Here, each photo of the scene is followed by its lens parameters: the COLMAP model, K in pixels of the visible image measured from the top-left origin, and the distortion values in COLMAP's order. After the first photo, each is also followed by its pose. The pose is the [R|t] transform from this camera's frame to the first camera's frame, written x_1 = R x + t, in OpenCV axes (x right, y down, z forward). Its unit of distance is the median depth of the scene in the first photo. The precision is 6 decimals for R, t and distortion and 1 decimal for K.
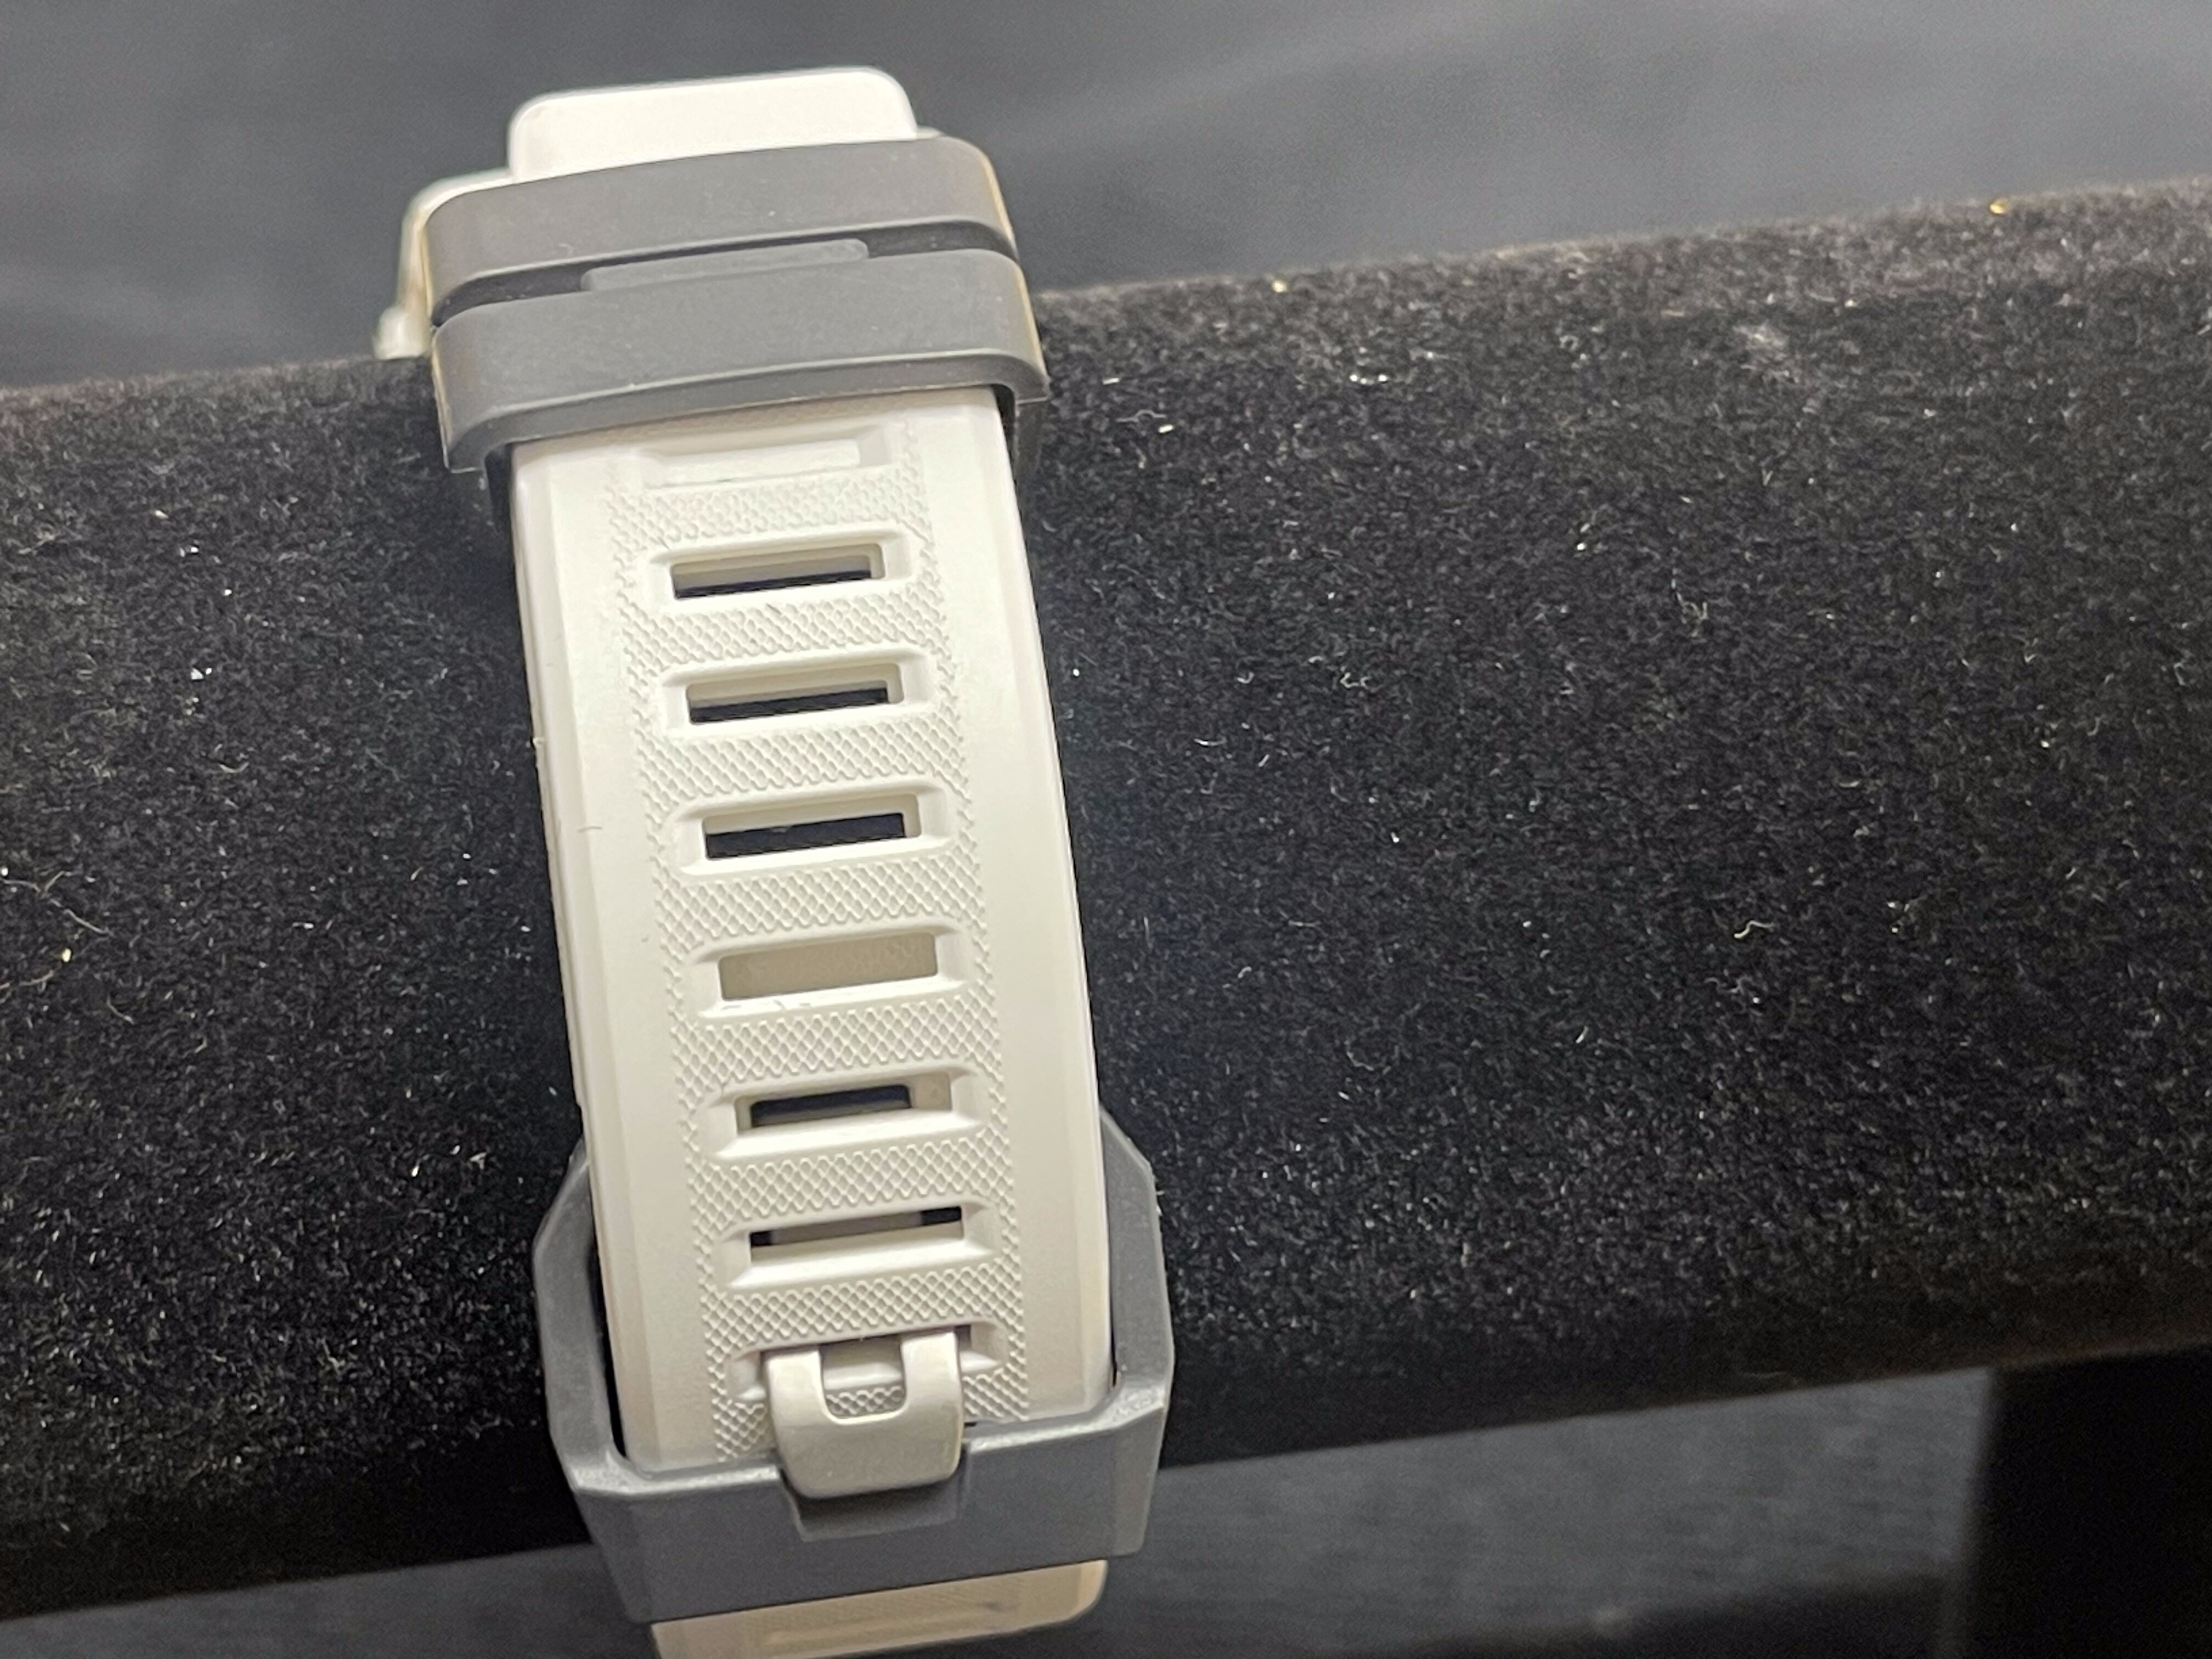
lens RADIAL K [[4467.9, 0, 1144.3], [0, 4467.9, 829.5], [0, 0, 1]] dist [0.170578, -0.584863]
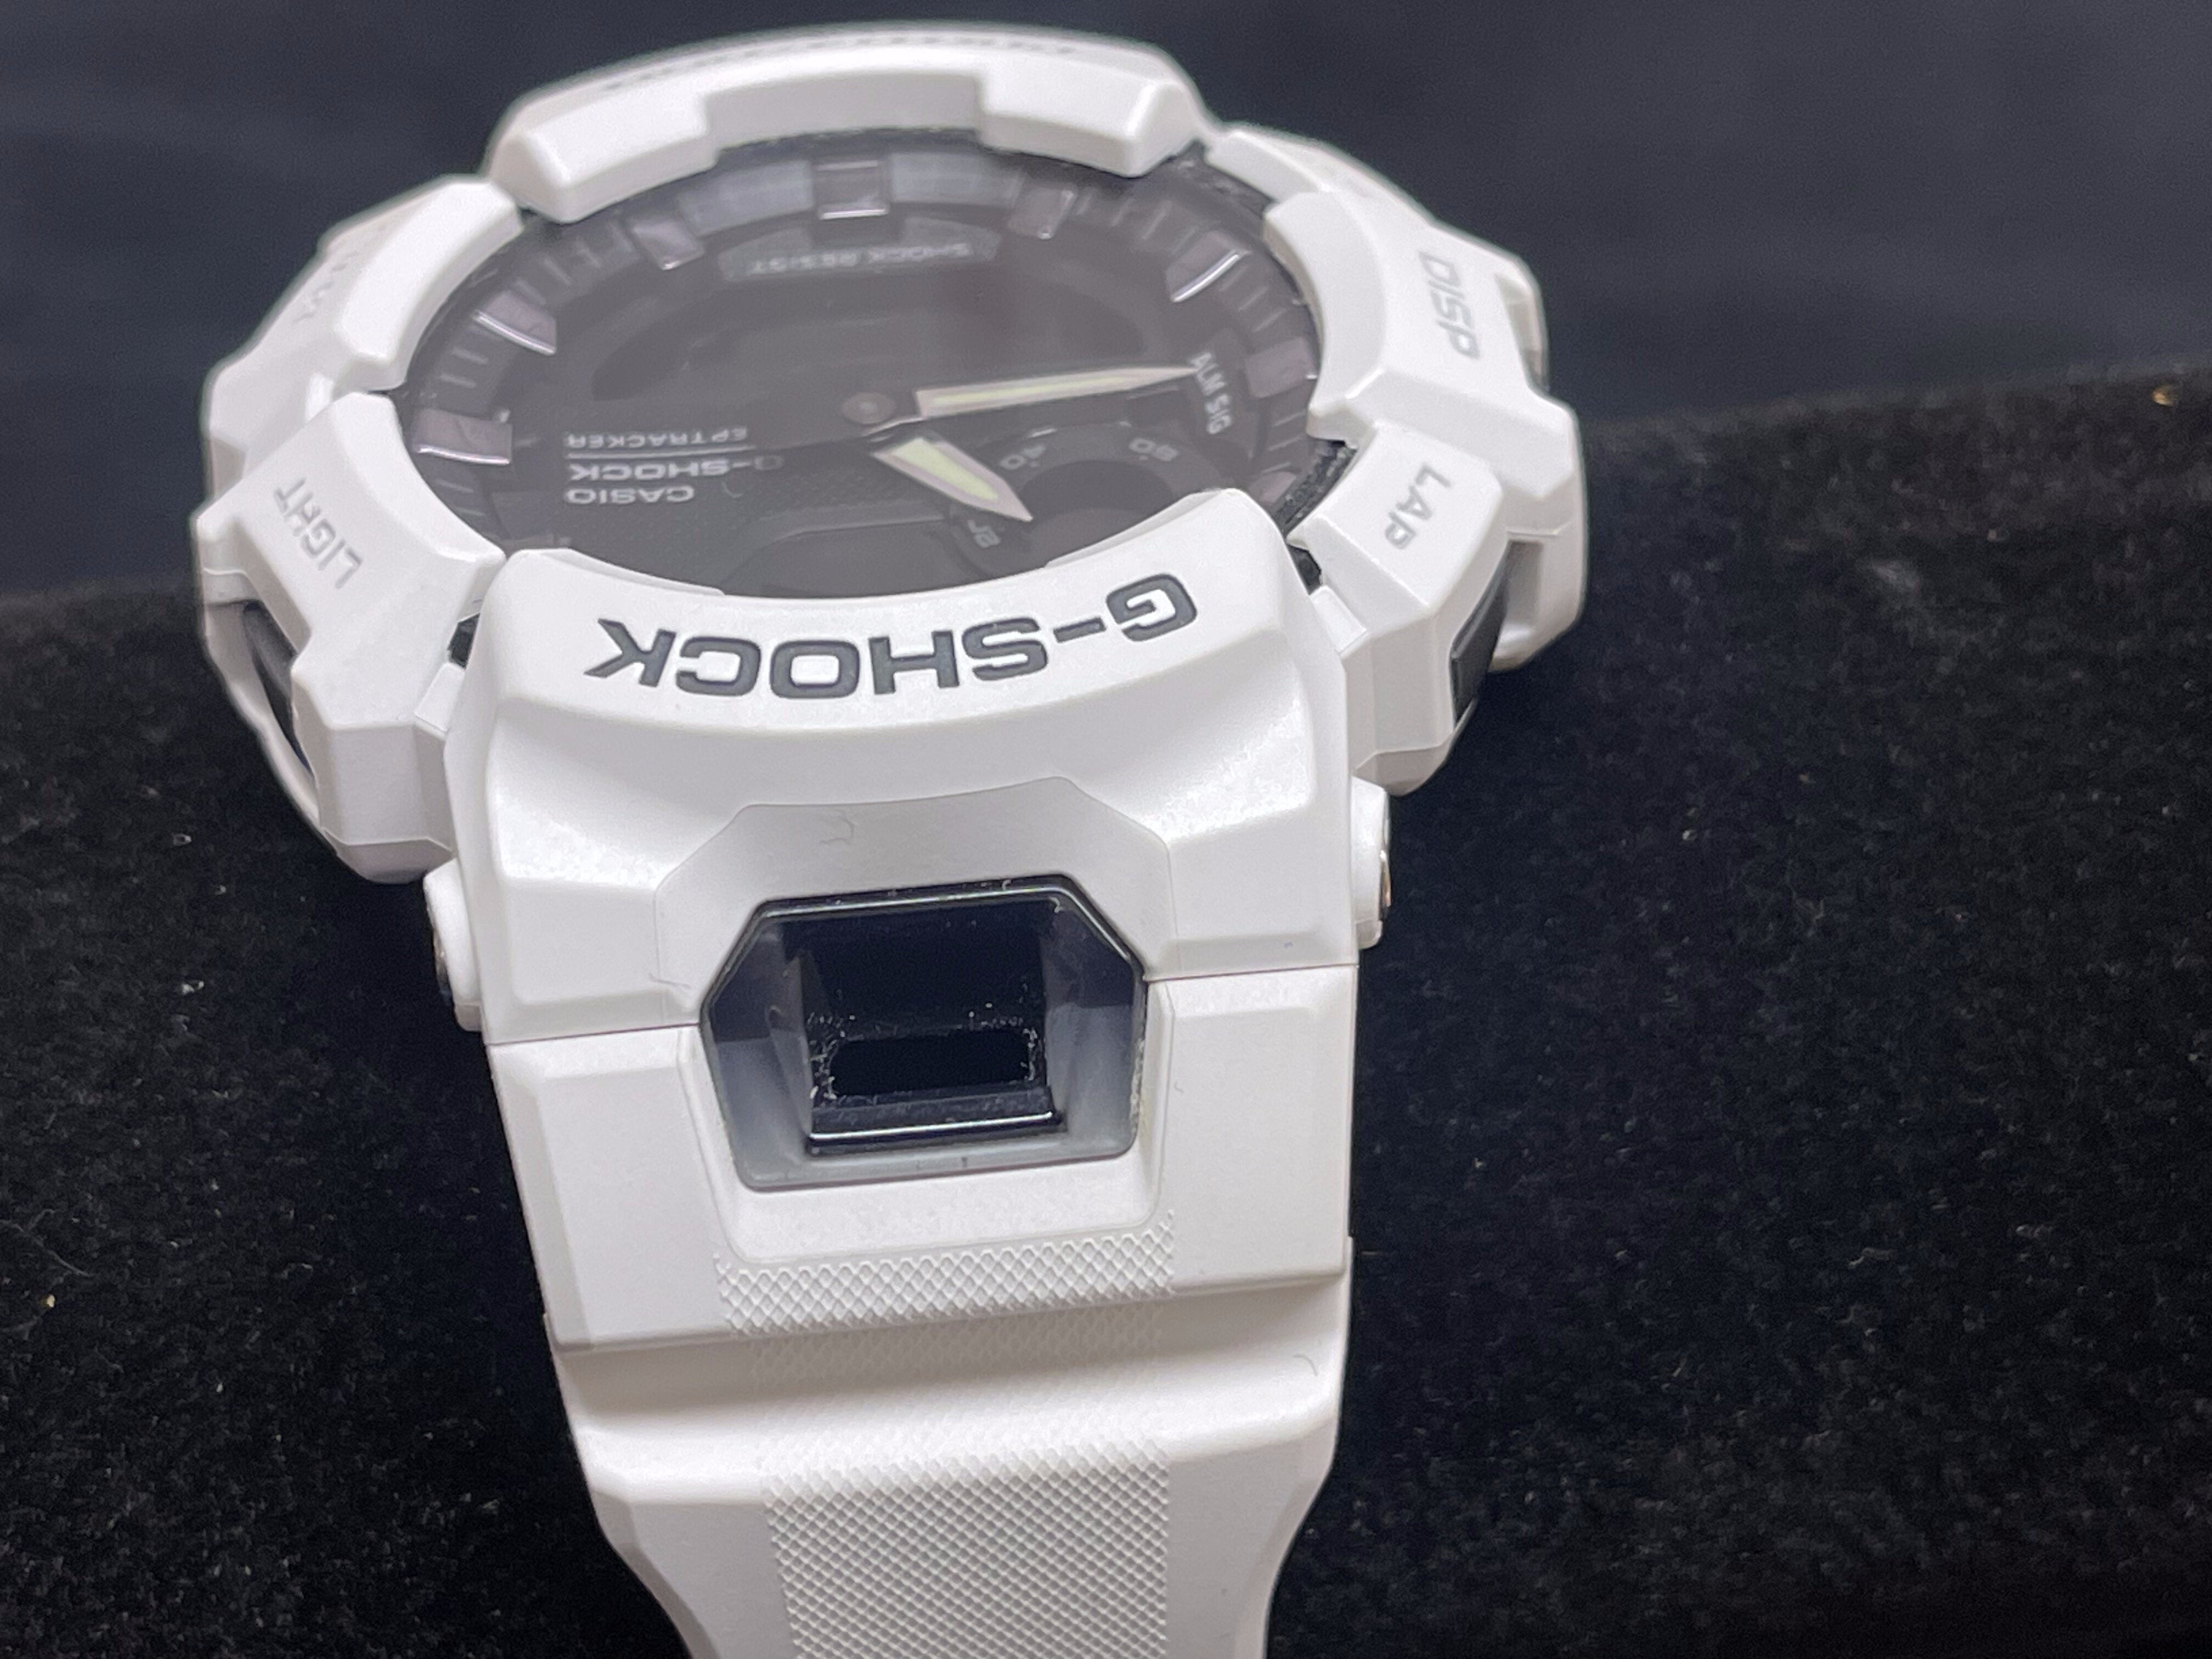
lens RADIAL K [[4467.9, 0, 1144.3], [0, 4467.9, 829.5], [0, 0, 1]] dist [0.170578, -0.584863]
pose [[0.999079, 0.008695, -0.042014, 0.025198], [-0.004289, 0.994584, 0.103845, -0.160108], [0.042689, -0.103569, 0.993706, 0.084361]]
